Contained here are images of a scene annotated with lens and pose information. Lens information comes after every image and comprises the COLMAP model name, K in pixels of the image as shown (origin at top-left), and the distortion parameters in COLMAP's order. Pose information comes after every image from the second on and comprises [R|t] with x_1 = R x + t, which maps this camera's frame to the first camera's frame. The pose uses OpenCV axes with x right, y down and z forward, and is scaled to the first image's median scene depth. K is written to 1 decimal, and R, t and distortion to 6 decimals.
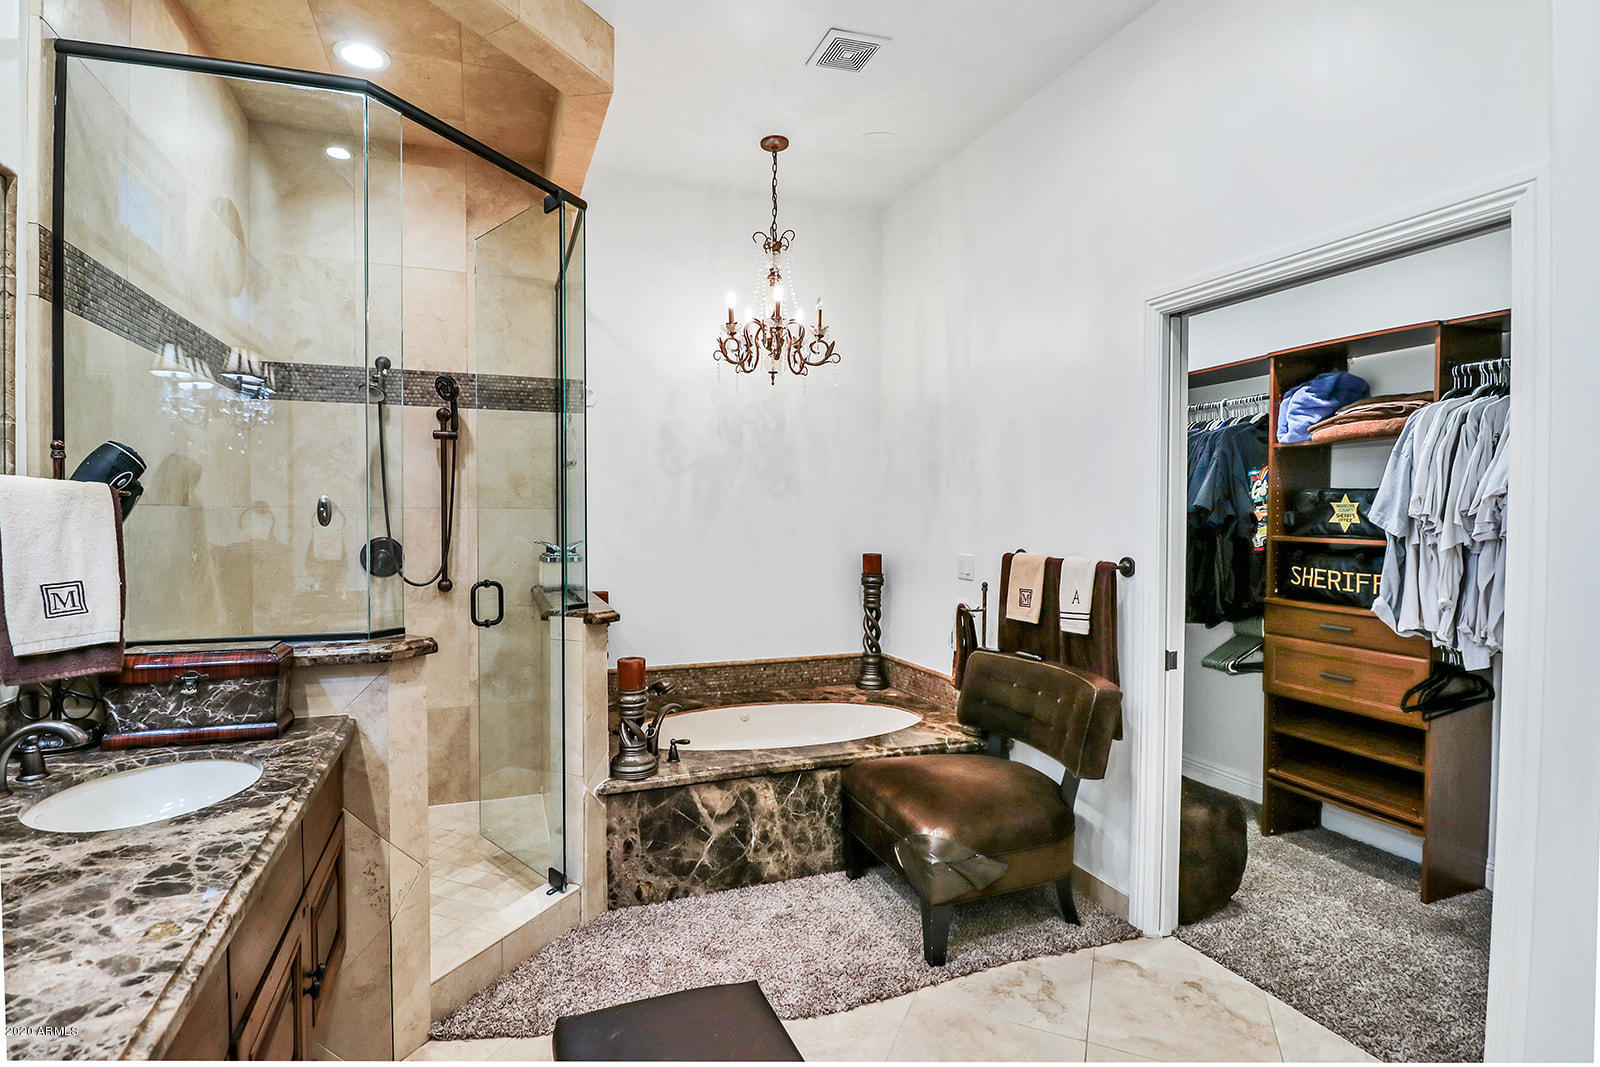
lens RADIAL K [[773.8, 0, 749.2], [0, 773.8, 530.1], [0, 0, 1]] dist [0.003036, -0.015452]
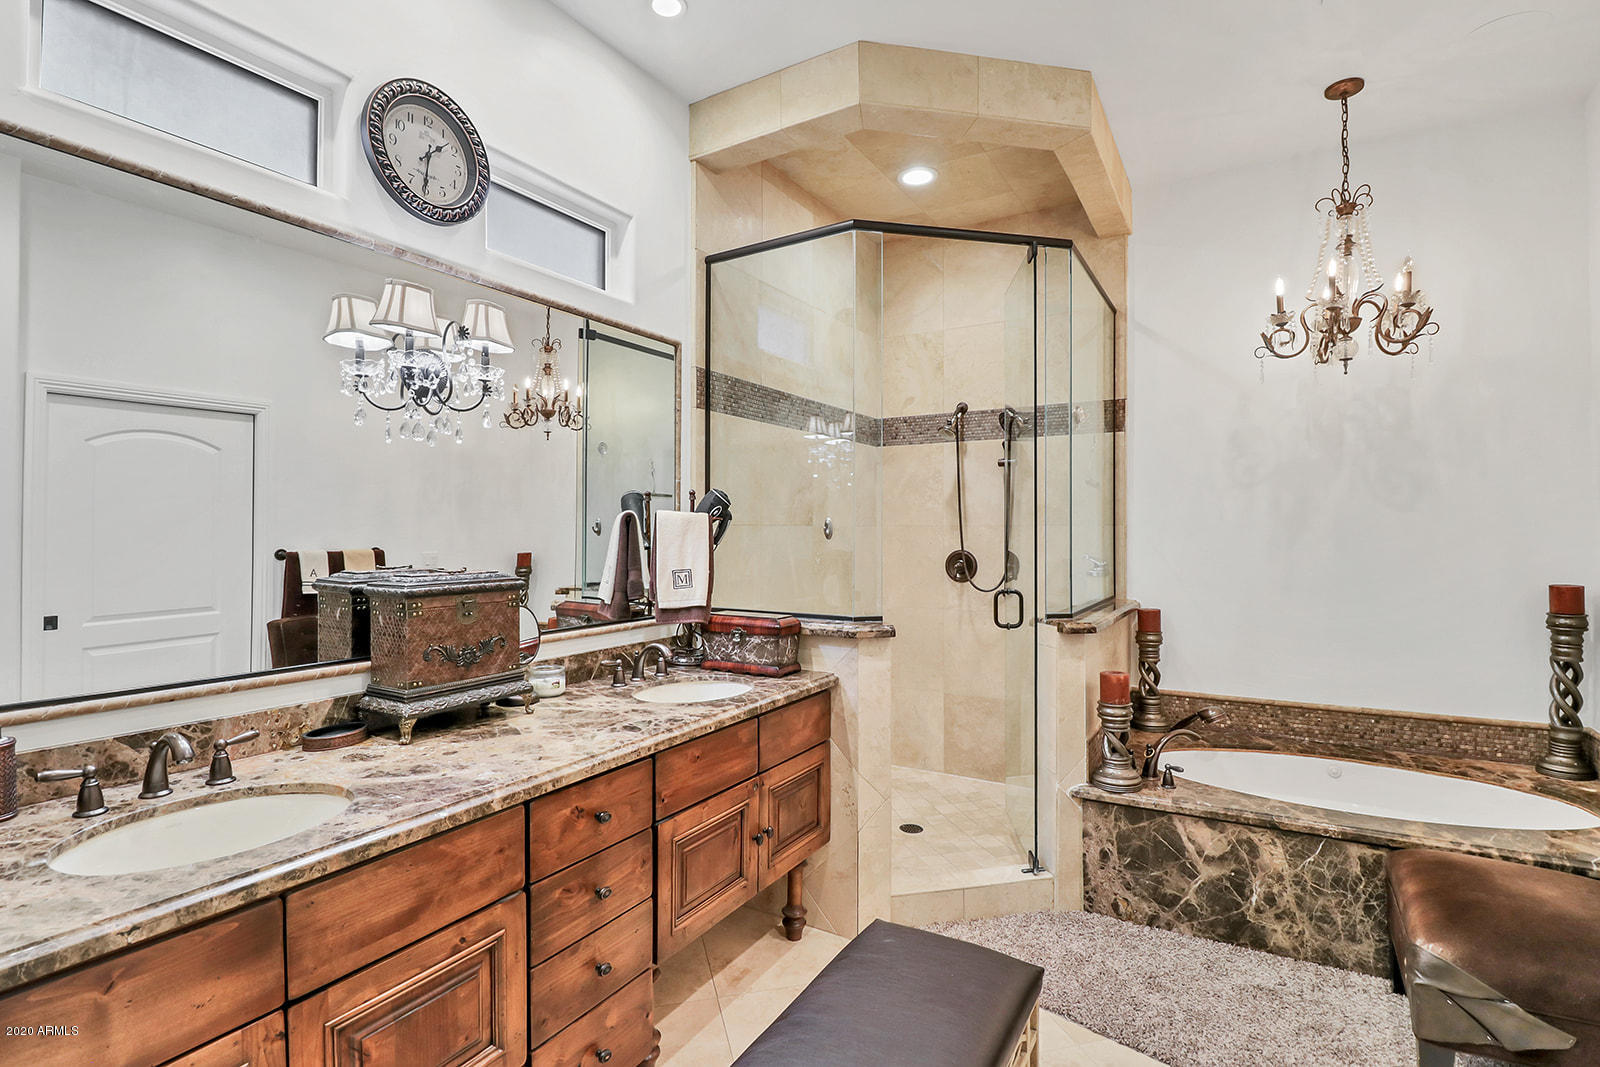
lens RADIAL K [[762.7, 0, 794.9], [0, 762.7, 530.6], [0, 0, 1]] dist [0.001896, -0.015184]
pose [[0.642995, -0.003704, -0.765861, 0.337075], [-0.013123, 0.999788, -0.015853, 0.001340], [0.765758, 0.020244, 0.642810, 0.031197]]
